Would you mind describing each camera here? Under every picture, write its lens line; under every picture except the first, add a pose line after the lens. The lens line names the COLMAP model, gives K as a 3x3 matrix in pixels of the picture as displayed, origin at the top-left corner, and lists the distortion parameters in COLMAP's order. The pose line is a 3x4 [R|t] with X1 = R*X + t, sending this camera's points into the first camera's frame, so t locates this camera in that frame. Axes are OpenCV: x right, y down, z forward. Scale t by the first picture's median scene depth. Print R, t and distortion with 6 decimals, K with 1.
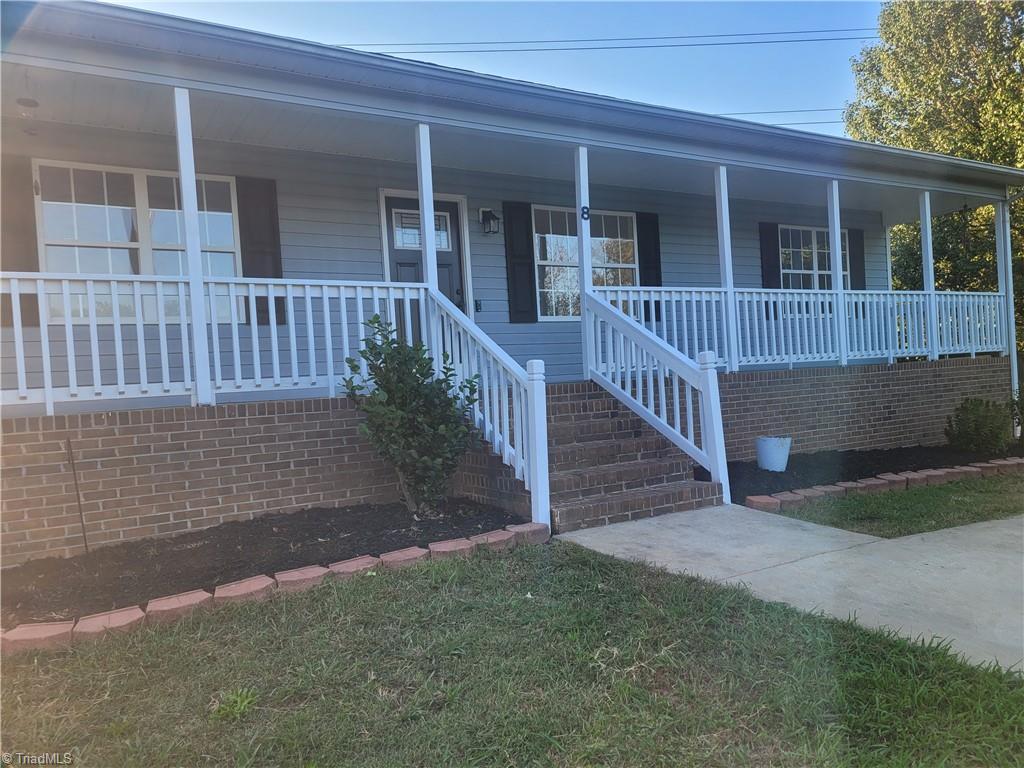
lens RADIAL K [[761.6, 0, 513.5], [0, 761.6, 386.1], [0, 0, 1]] dist [0.039794, -0.014445]
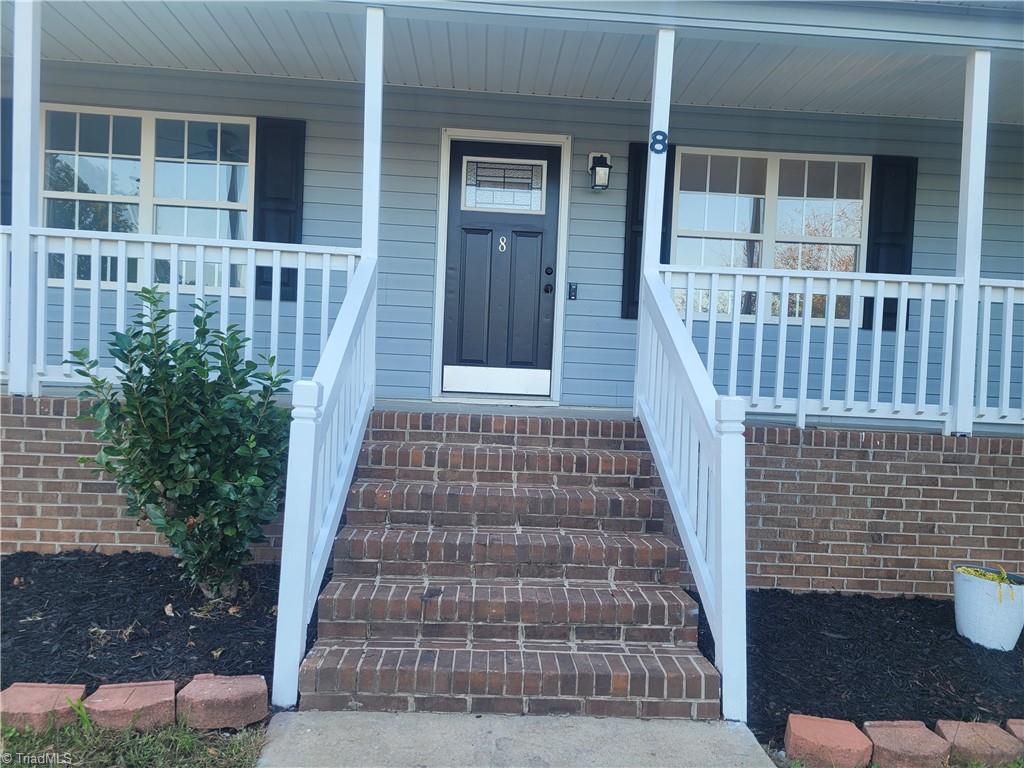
lens RADIAL K [[761.6, 0, 511.0], [0, 761.6, 383.4], [0, 0, 1]] dist [0.039794, -0.014445]
pose [[0.877883, 0.102583, -0.467758, 0.288938], [-0.097722, 0.994608, 0.034721, -0.045919], [0.468797, 0.015229, 0.883174, 0.408384]]
